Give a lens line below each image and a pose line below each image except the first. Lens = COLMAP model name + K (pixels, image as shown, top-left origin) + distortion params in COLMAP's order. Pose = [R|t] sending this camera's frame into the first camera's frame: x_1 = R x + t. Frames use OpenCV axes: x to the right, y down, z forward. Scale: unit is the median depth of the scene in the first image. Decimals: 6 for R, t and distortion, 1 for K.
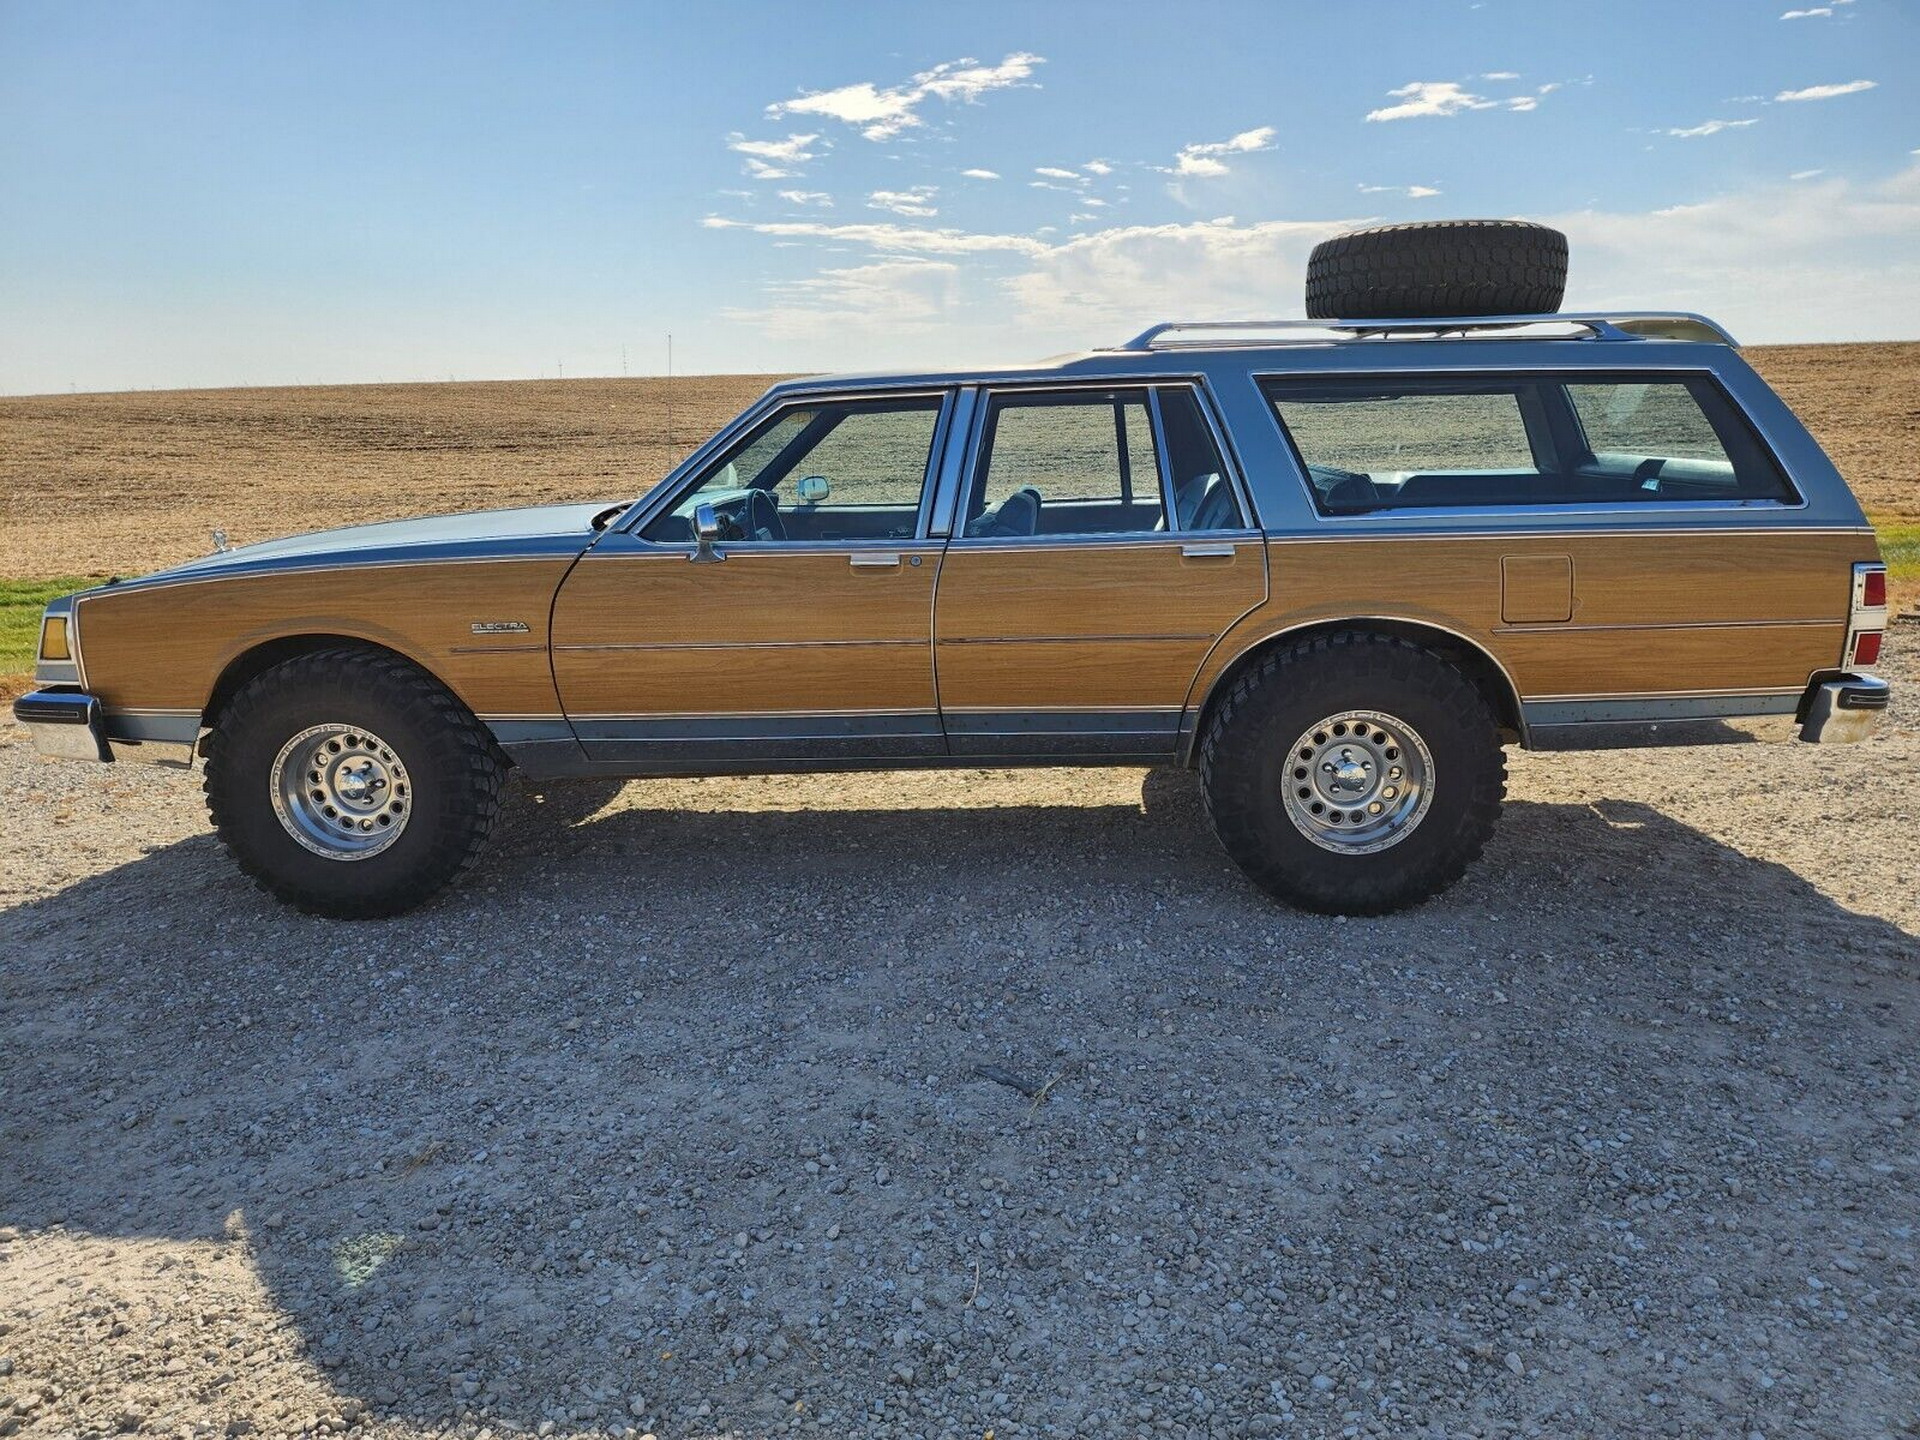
lens RADIAL K [[1275.3, 0, 951.3], [0, 1275.3, 719.5], [0, 0, 1]] dist [0.068363, -0.054079]
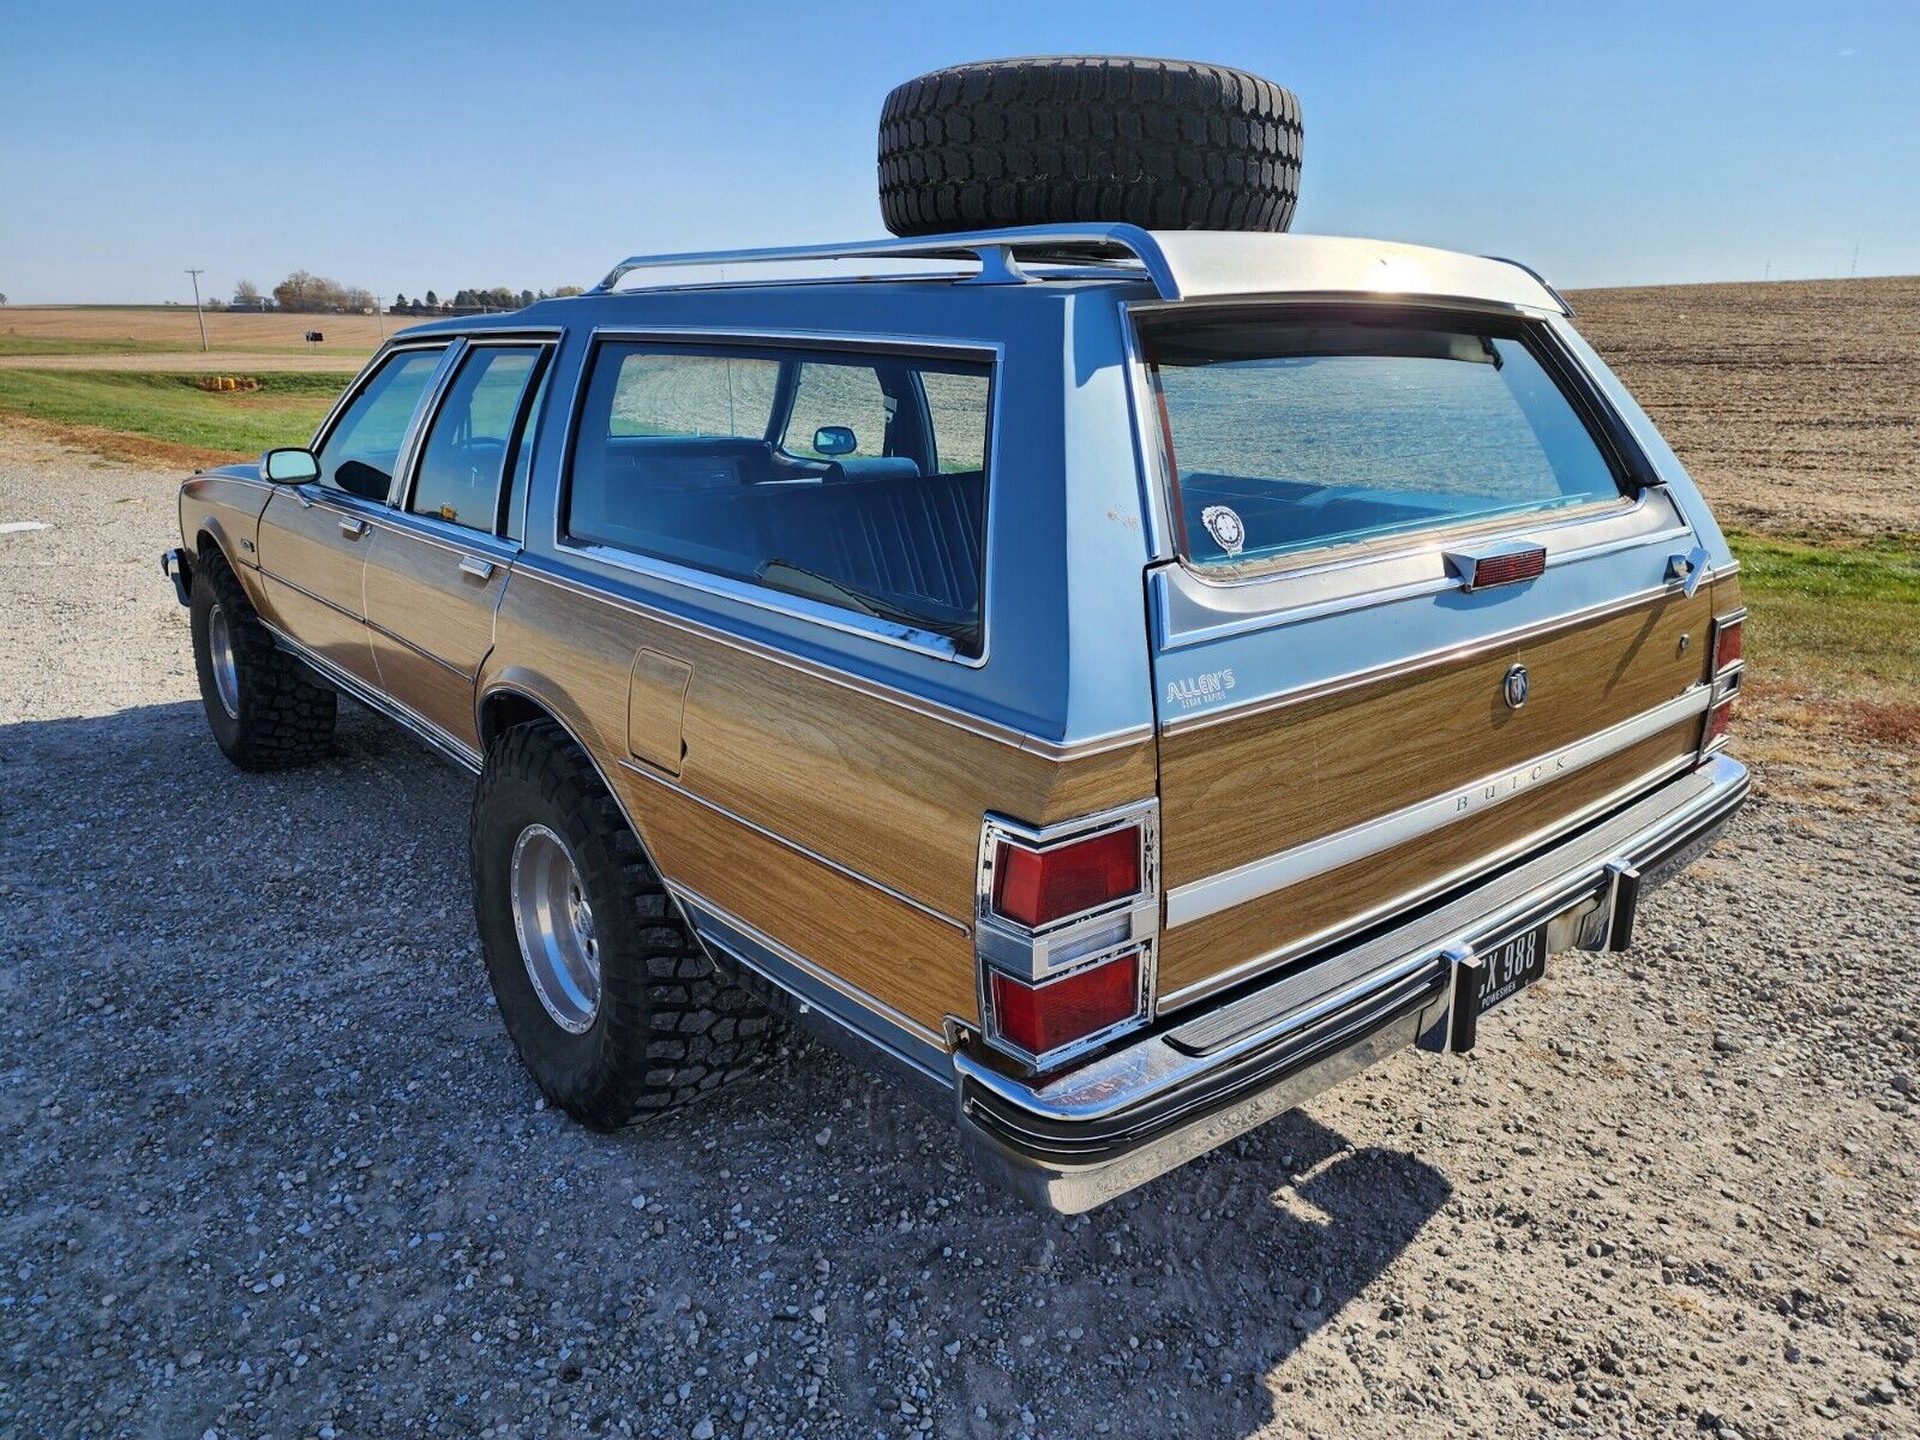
lens RADIAL K [[1275.3, 0, 972.4], [0, 1275.3, 712.7], [0, 0, 1]] dist [0.068363, -0.054079]
pose [[0.696434, 0.220560, -0.682886, 0.911352], [-0.178795, 0.974918, 0.132539, -0.194863], [0.694991, 0.029792, 0.718401, 0.641214]]
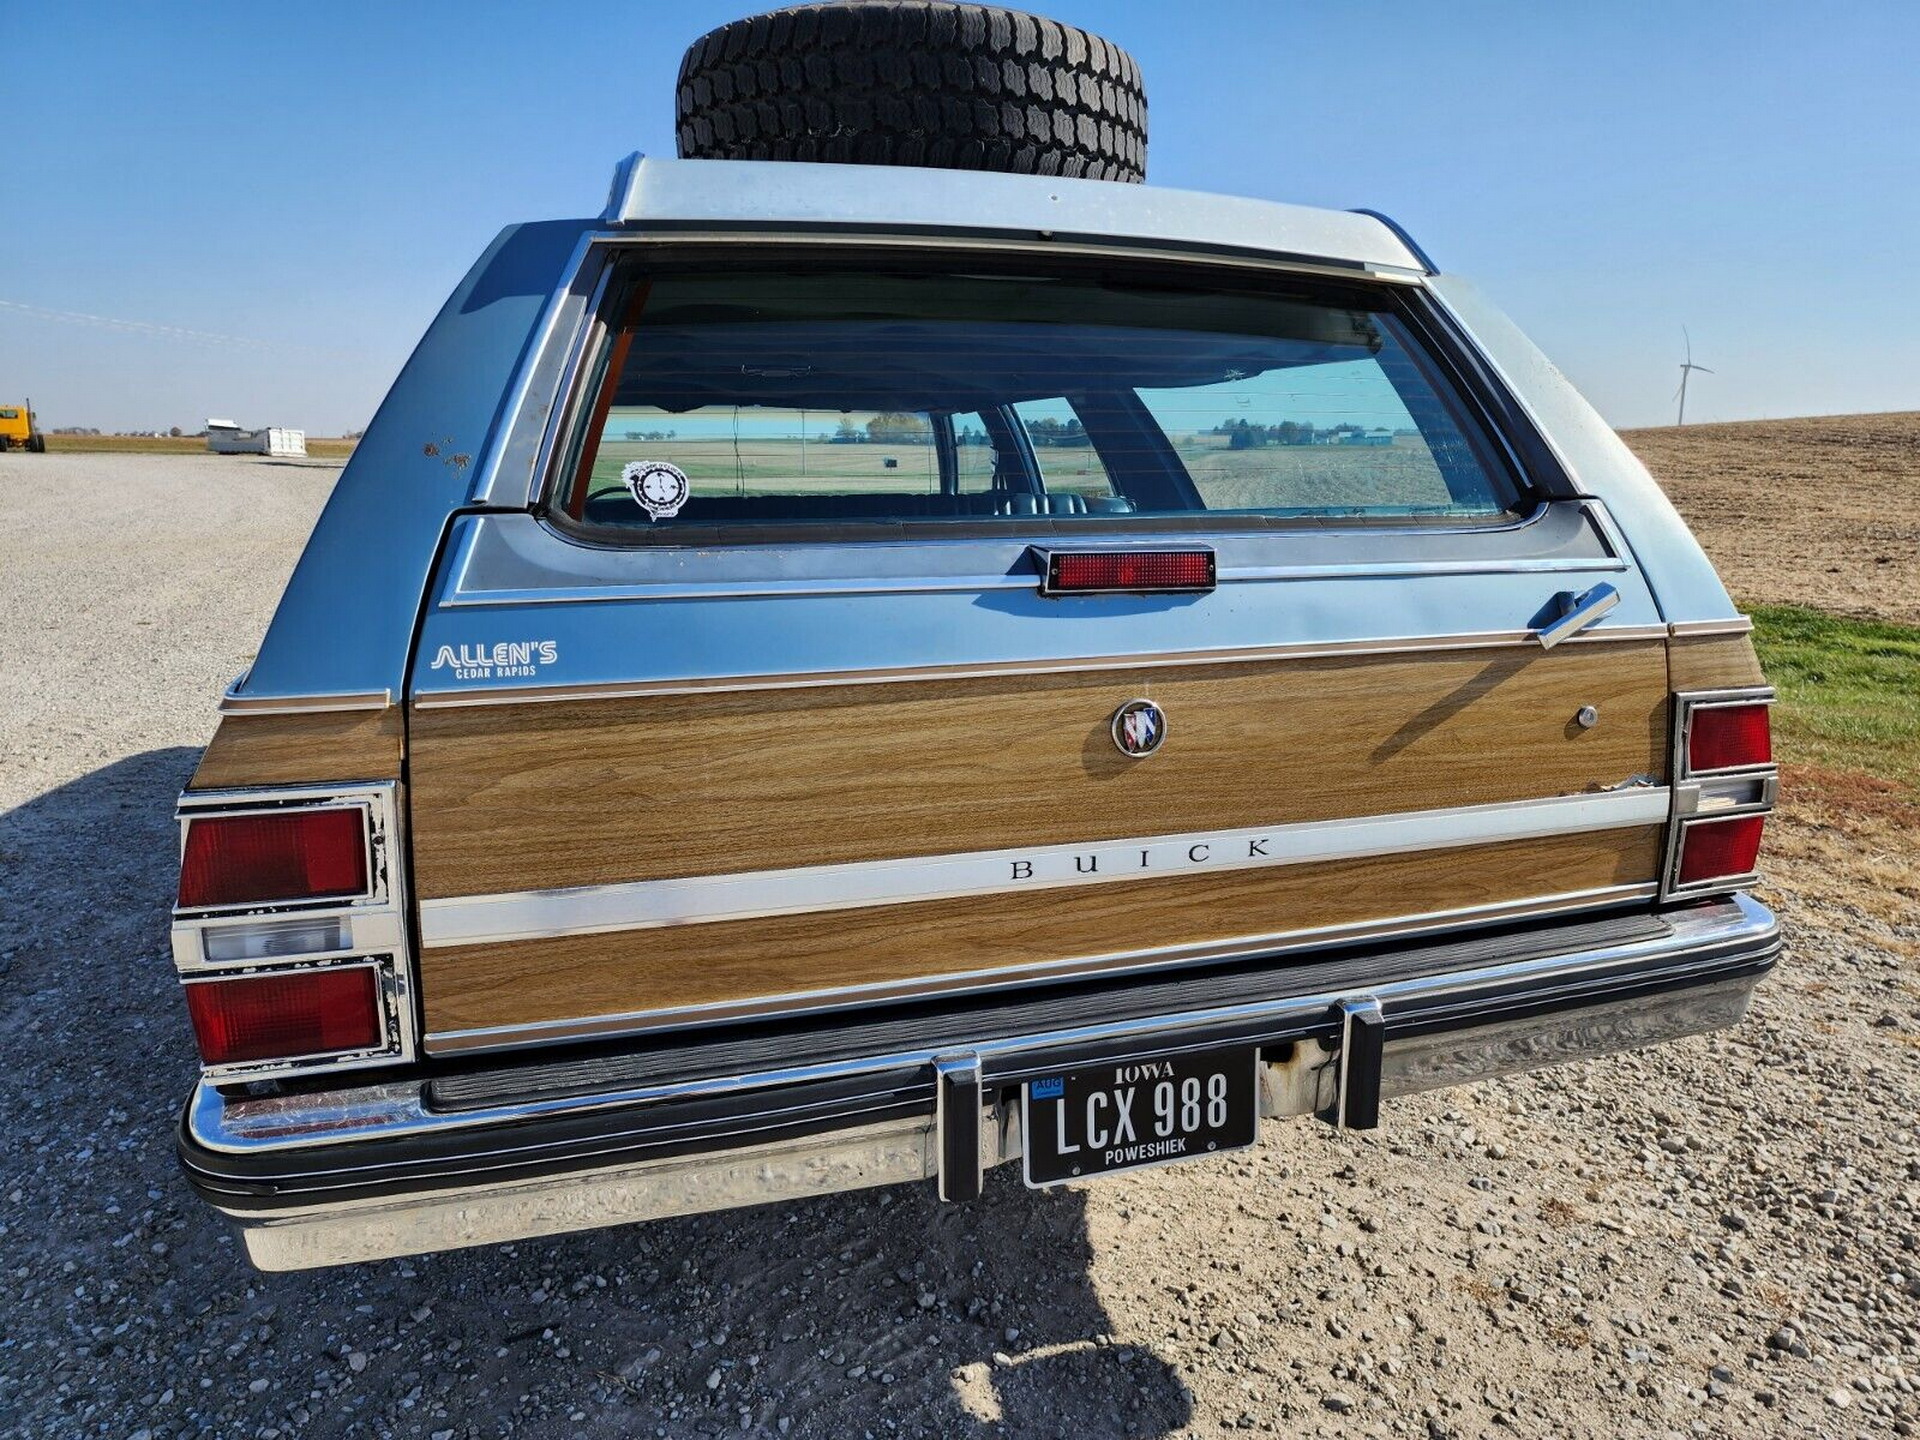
lens RADIAL K [[1275.3, 0, 973.8], [0, 1275.3, 719.1], [0, 0, 1]] dist [0.068363, -0.054079]
pose [[0.370933, 0.202402, -0.906334, 1.041892], [-0.217363, 0.967772, 0.127163, -0.217000], [0.902863, 0.149835, 0.402973, 0.974587]]
